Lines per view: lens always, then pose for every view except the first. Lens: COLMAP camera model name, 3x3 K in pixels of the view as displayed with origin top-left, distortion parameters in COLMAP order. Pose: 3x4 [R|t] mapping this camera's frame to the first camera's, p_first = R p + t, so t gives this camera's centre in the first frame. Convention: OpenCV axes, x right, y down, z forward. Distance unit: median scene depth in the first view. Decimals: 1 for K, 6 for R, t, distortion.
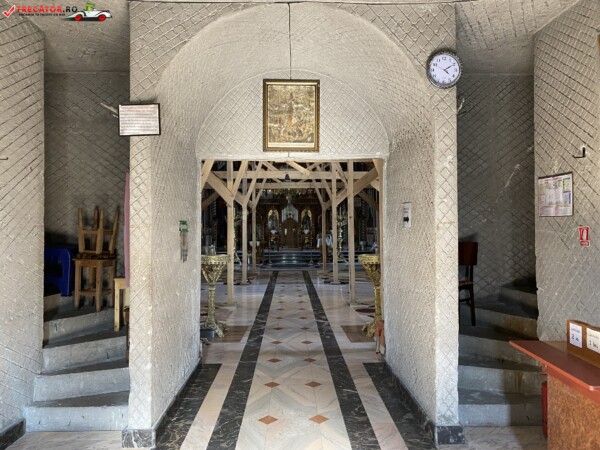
lens RADIAL K [[458.9, 0, 299.5], [0, 458.9, 224.5], [0, 0, 1]] dist [0.023771, -0.012733]
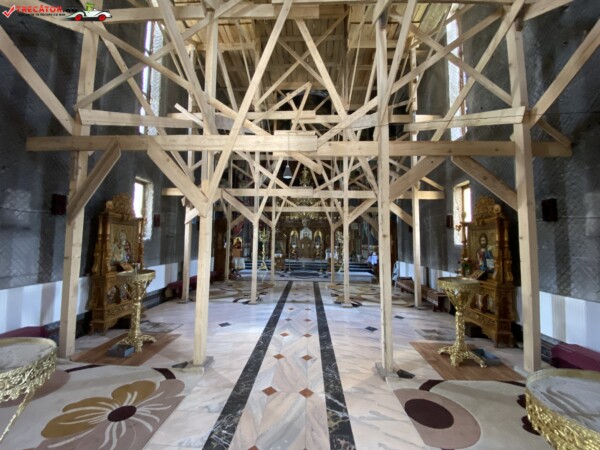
lens RADIAL K [[241.6, 0, 296.3], [0, 241.6, 226.4], [0, 0, 1]] dist [0.006287, -0.004802]
pose [[0.997002, 0.017226, -0.075437, 0.005406], [-0.021579, 0.998126, -0.057267, -0.003492], [0.074309, 0.058723, 0.995505, 0.303073]]
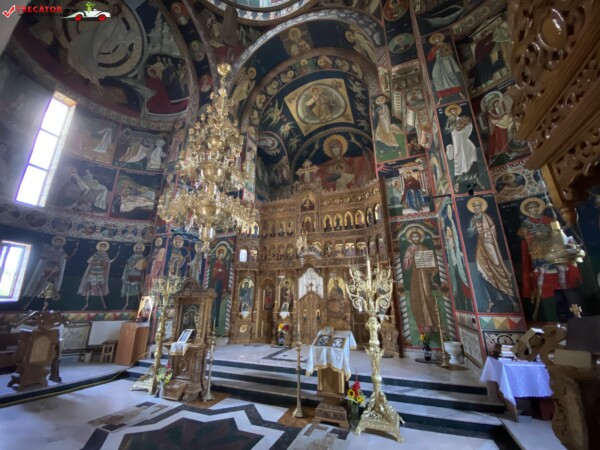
lens RADIAL K [[241.6, 0, 299.9], [0, 241.6, 225.2], [0, 0, 1]] dist [0.006287, -0.004802]
pose [[0.921432, -0.113196, -0.371685, 0.115924], [0.001011, 0.957316, -0.289041, -0.005966], [0.388538, 0.265956, 0.882216, 0.792989]]
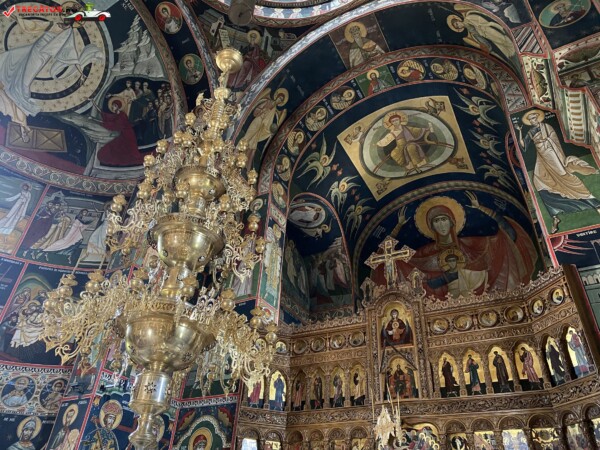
lens RADIAL K [[458.9, 0, 299.4], [0, 458.9, 221.5], [0, 0, 1]] dist [0.023771, -0.012733]
pose [[0.859973, -0.262570, -0.437610, 0.090396], [-0.053233, 0.806659, -0.588615, -0.016309], [0.507555, 0.529489, 0.679728, 0.834083]]
